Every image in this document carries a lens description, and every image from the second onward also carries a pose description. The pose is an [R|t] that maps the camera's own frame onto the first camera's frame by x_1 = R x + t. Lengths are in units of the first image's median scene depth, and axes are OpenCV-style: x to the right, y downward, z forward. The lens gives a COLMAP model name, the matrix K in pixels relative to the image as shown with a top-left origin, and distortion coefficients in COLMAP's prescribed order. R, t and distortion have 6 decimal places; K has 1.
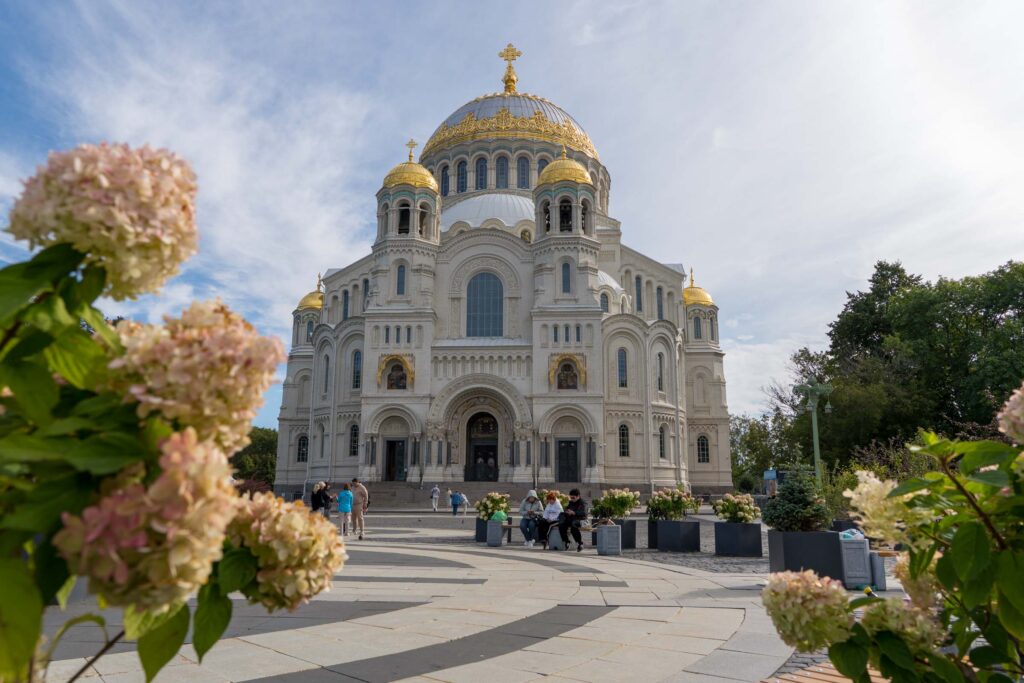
lens RADIAL K [[729.0, 0, 509.4], [0, 729.0, 341.9], [0, 0, 1]] dist [-0.001077, 0.000943]
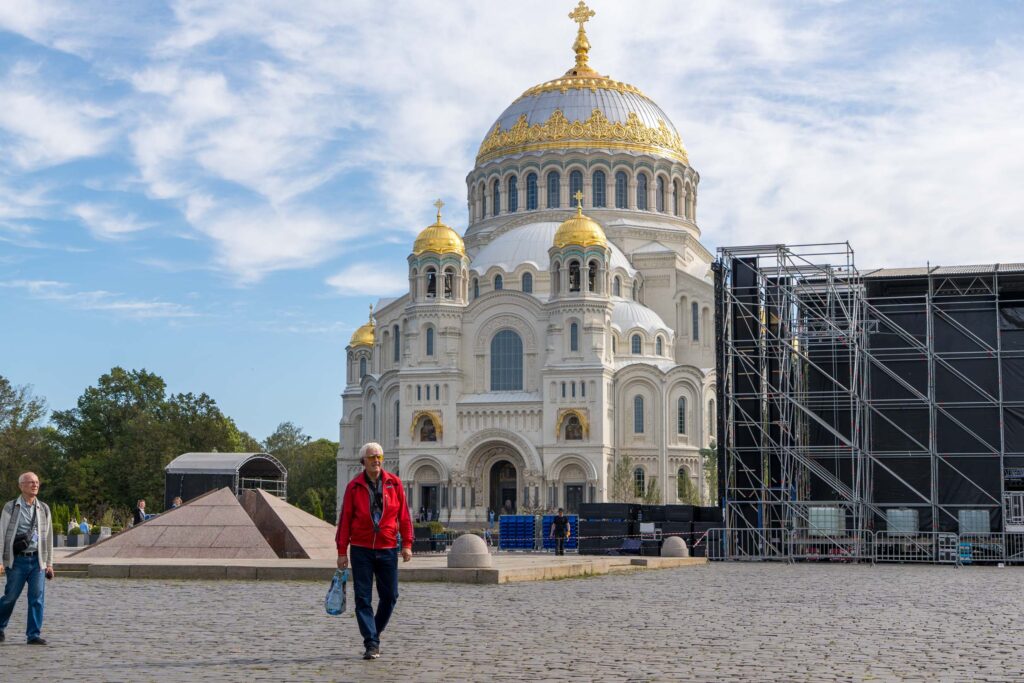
lens RADIAL K [[1598.3, 0, 512.7], [0, 1598.3, 342.1], [0, 0, 1]] dist [-0.012012, 0.000000]
pose [[0.974742, -0.028277, -0.221537, 0.512187], [0.046644, 0.995852, 0.078118, -0.268346], [0.218409, -0.086478, 0.972018, -1.333422]]
